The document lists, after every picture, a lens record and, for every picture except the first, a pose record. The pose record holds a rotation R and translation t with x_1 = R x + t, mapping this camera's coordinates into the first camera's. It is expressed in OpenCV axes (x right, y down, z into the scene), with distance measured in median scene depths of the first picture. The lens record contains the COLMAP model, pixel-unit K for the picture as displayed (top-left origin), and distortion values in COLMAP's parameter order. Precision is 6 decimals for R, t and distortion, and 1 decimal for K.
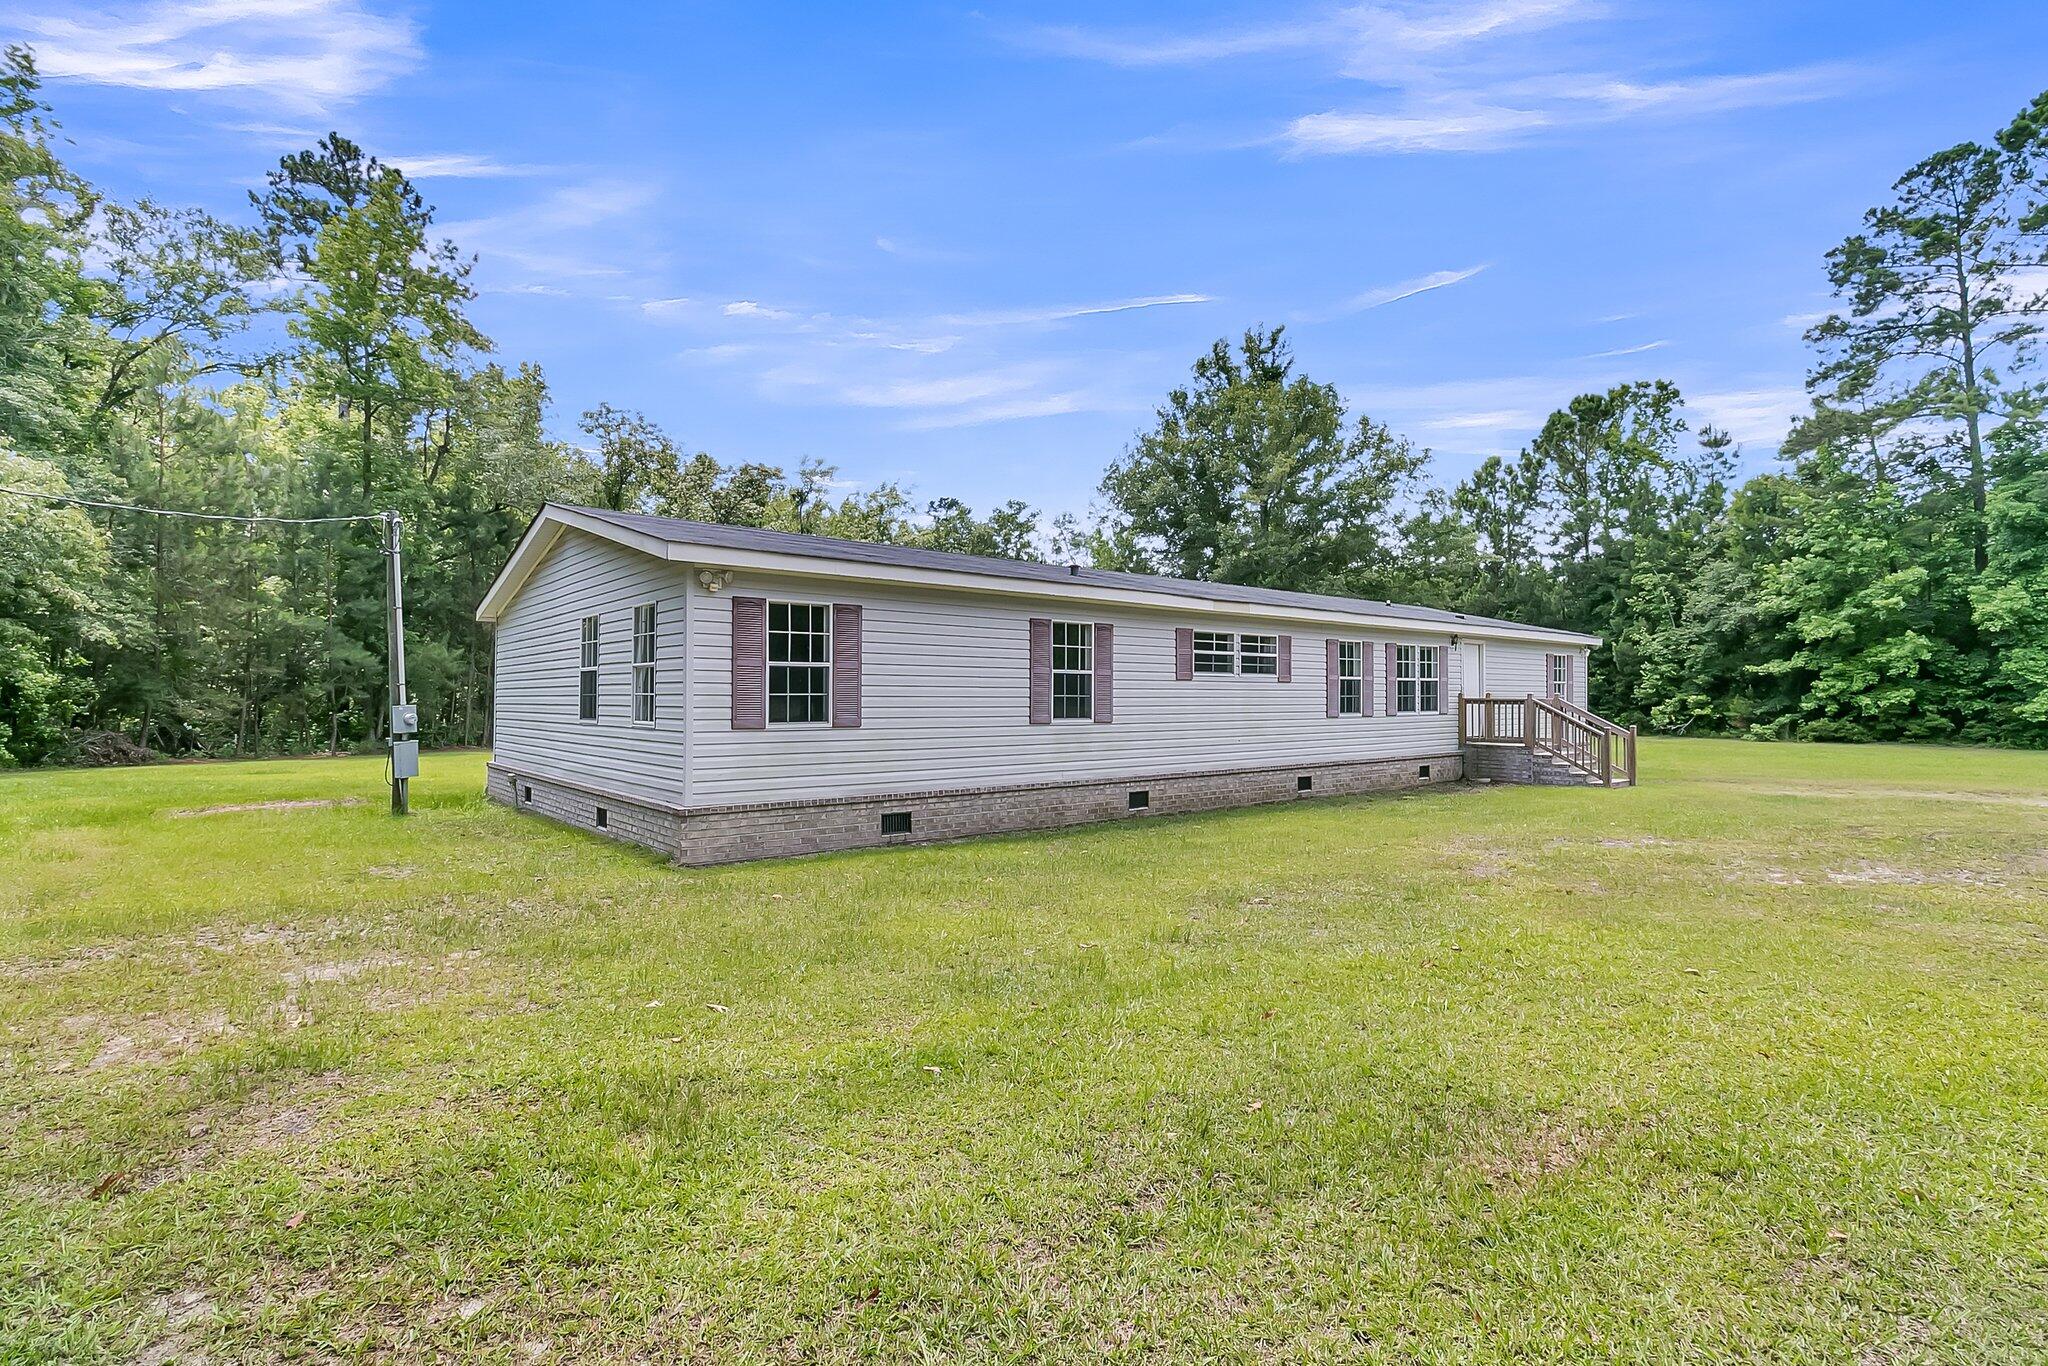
lens RADIAL K [[943.4, 0, 1018.9], [0, 943.4, 680.7], [0, 0, 1]] dist [0.001216, 0.000110]
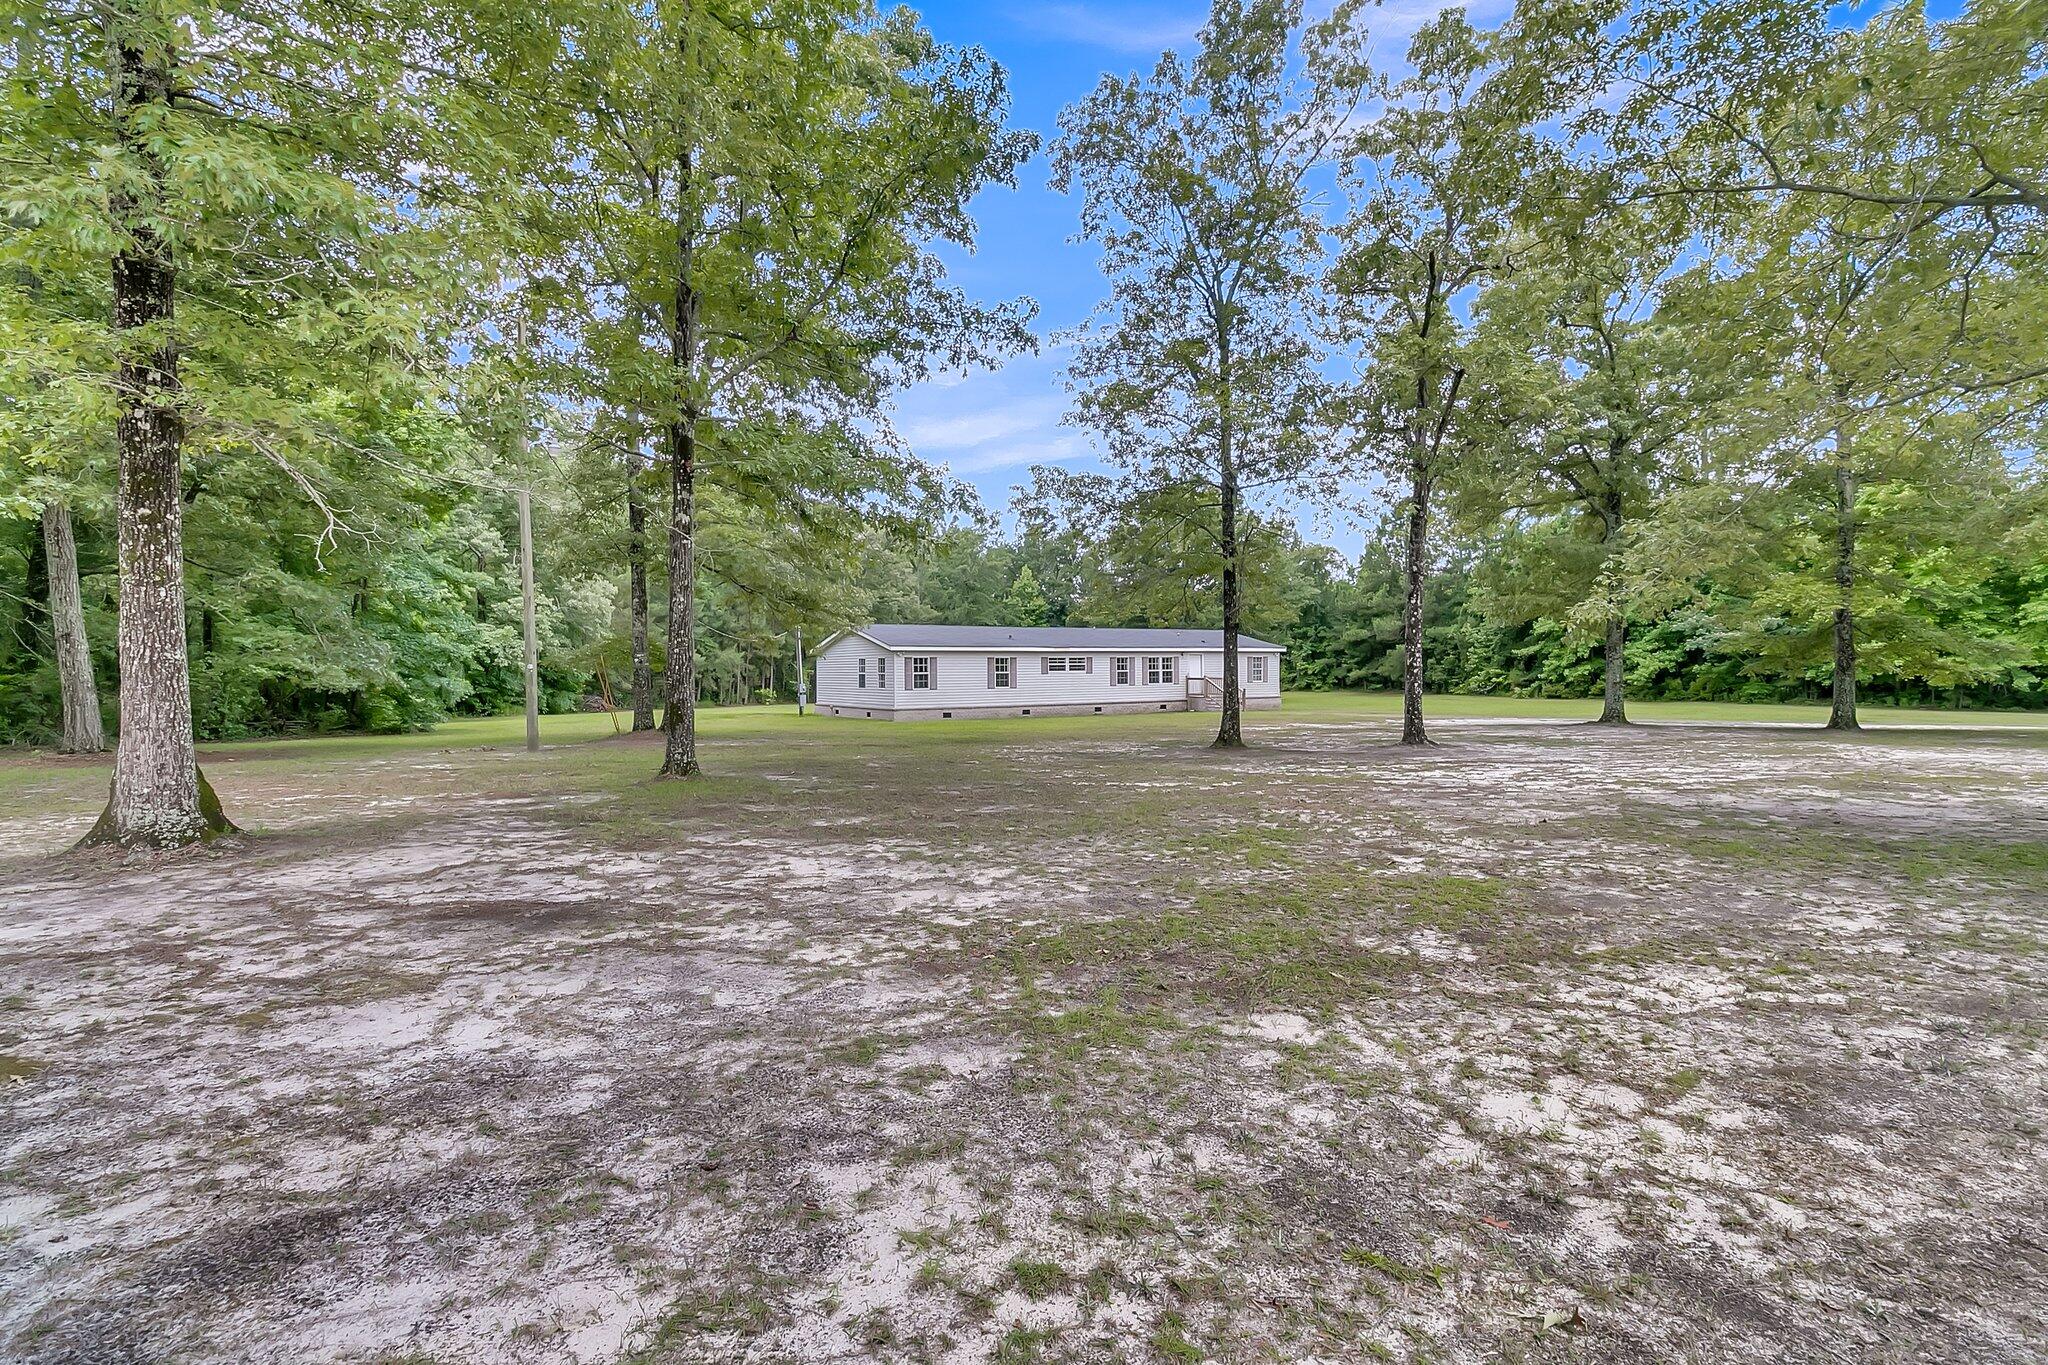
lens RADIAL K [[965.3, 0, 1029.5], [0, 965.3, 637.9], [0, 0, 1]] dist [0.002326, 0.000217]
pose [[0.995359, -0.010025, -0.095710, 0.371395], [0.009079, 0.999906, -0.010313, -0.074298], [0.095805, 0.009396, 0.995356, -1.831206]]
